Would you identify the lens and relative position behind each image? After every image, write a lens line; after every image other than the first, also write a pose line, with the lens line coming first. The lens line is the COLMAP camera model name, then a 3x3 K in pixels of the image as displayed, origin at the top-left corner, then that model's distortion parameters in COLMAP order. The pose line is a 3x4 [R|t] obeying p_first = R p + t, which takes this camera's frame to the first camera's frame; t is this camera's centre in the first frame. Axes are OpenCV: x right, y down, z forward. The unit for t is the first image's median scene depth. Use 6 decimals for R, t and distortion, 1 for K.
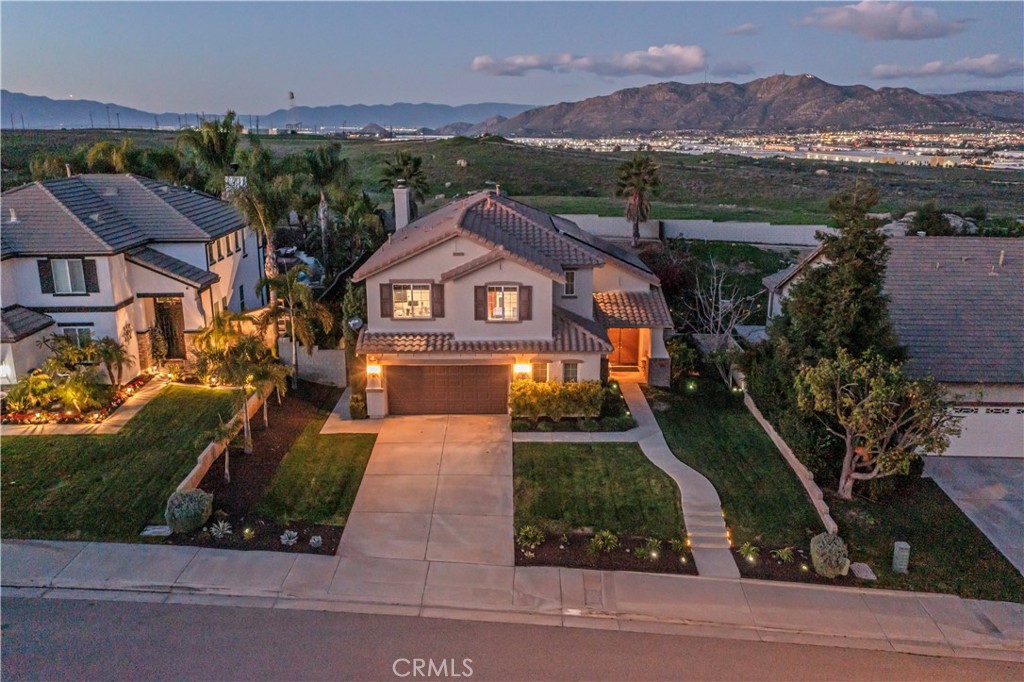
lens RADIAL K [[813.3, 0, 514.6], [0, 813.3, 341.0], [0, 0, 1]] dist [-0.004297, 0.000926]
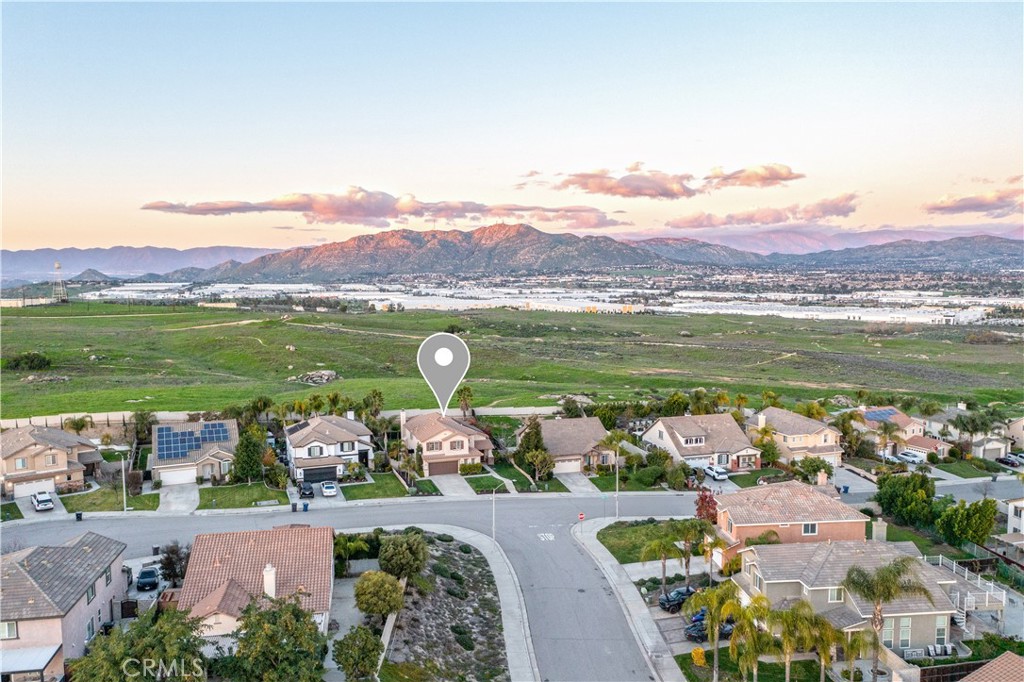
lens RADIAL K [[813.3, 0, 512.0], [0, 813.3, 341.6], [0, 0, 1]] dist [-0.004297, 0.000926]
pose [[0.950468, -0.036864, 0.308630, -1.000778], [0.087426, 0.984562, -0.151639, 0.086261], [-0.298275, 0.171110, 0.939017, -3.045485]]
